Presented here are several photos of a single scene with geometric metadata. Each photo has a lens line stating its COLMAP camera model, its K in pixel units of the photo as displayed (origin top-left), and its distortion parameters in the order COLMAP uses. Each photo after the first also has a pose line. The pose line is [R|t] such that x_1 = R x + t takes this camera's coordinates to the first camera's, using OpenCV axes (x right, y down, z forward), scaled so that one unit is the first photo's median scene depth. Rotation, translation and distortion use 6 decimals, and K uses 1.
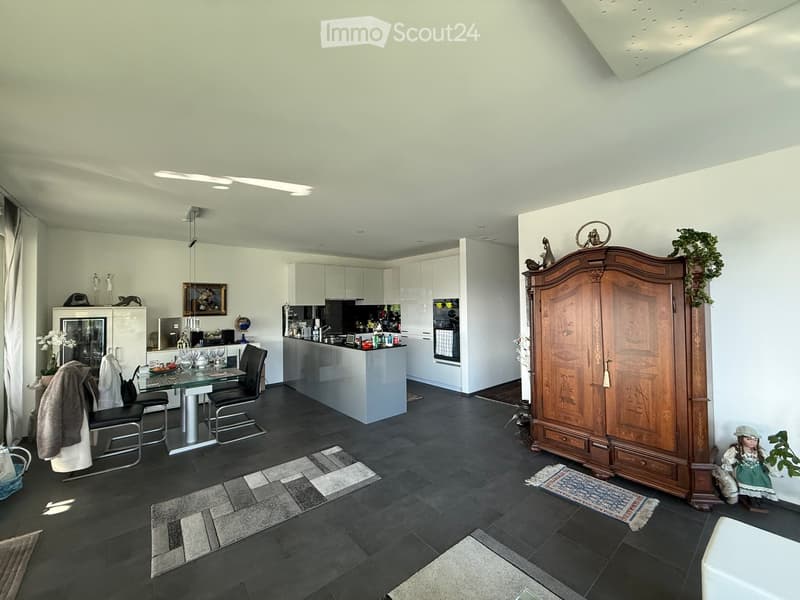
lens RADIAL K [[316.2, 0, 397.6], [0, 316.2, 298.8], [0, 0, 1]] dist [0.000190, -0.000101]
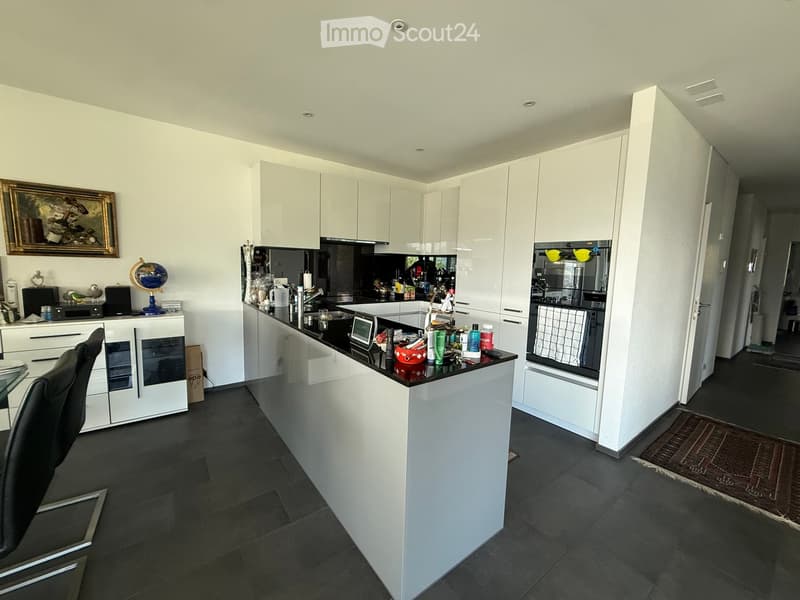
lens RADIAL K [[318.7, 0, 400.0], [0, 318.7, 300.0], [0, 0, 1]] dist [0.000797, -0.000110]
pose [[0.997868, 0.047928, -0.044309, -0.070927], [-0.041789, 0.990582, 0.130391, 0.034331], [0.050141, -0.128262, 0.990472, 0.512373]]
